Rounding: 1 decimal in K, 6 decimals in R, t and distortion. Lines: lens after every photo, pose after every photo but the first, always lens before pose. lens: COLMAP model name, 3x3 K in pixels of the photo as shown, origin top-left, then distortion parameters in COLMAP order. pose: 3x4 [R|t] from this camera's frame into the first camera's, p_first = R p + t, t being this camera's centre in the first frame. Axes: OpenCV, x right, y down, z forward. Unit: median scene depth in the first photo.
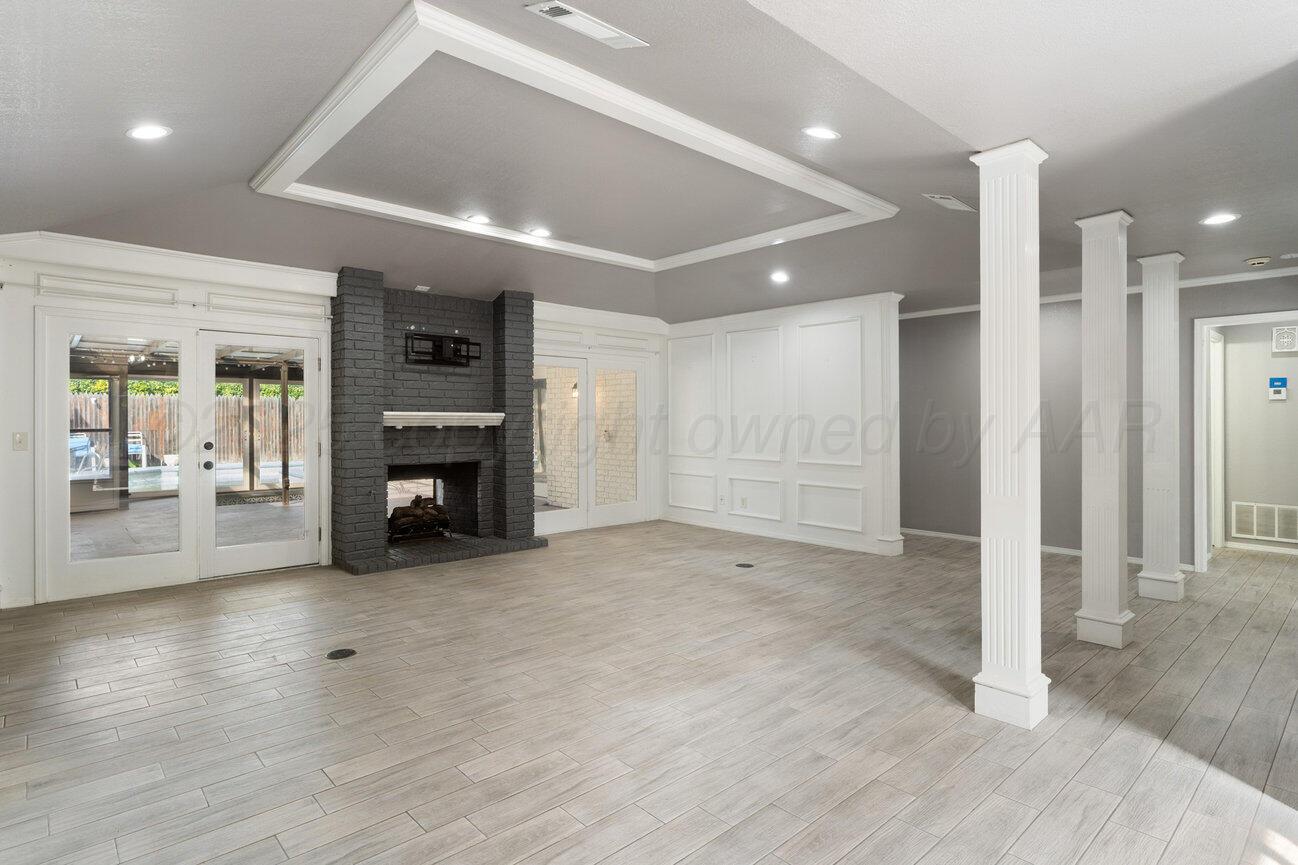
lens RADIAL K [[673.6, 0, 648.9], [0, 673.6, 422.1], [0, 0, 1]] dist [-0.000284, -0.000015]
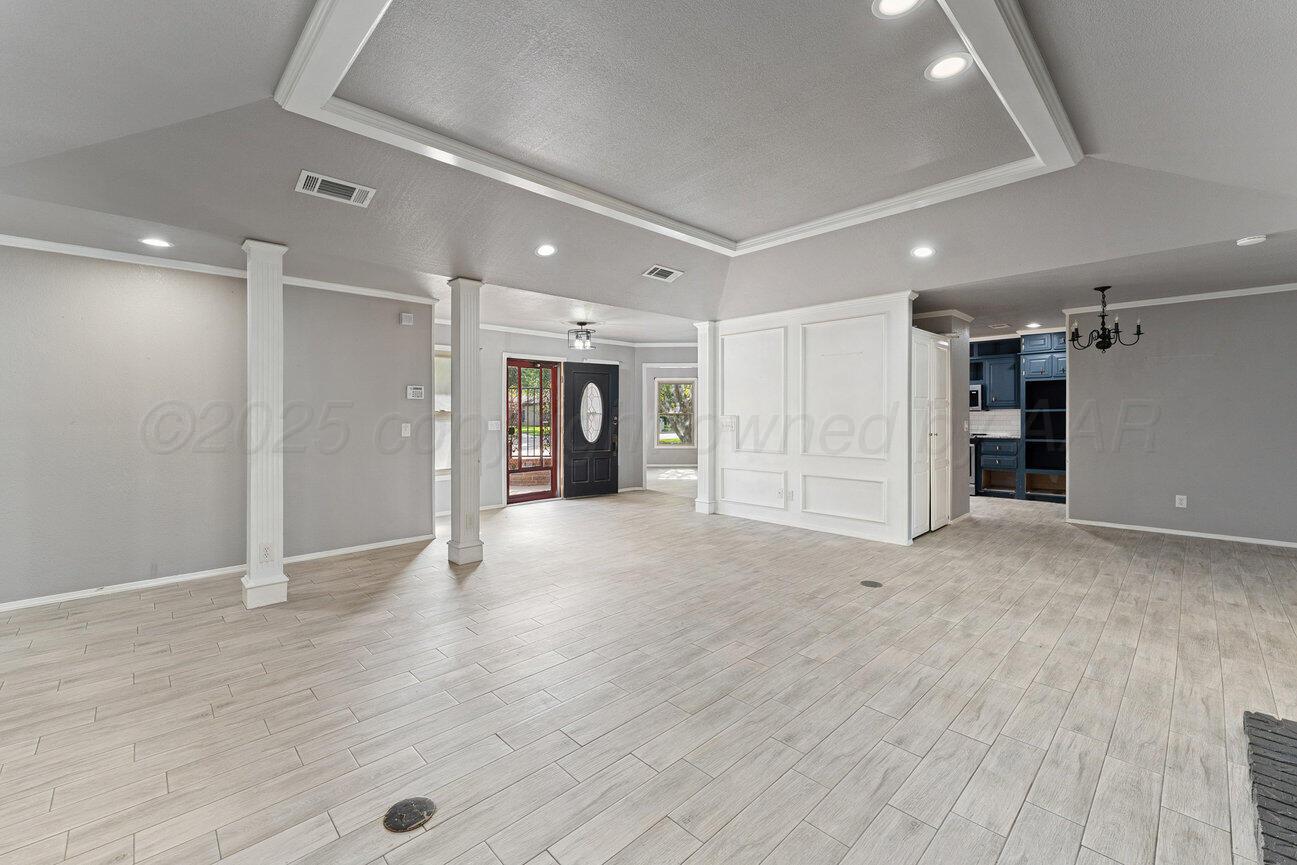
lens RADIAL K [[533.7, 0, 647.2], [0, 533.7, 423.0], [0, 0, 1]] dist [0.000163, 0.000004]
pose [[-0.999469, 0.004465, -0.032285, 0.030940], [0.003577, 0.999615, 0.027517, -0.013929], [0.032396, 0.027387, -0.999100, 1.905268]]
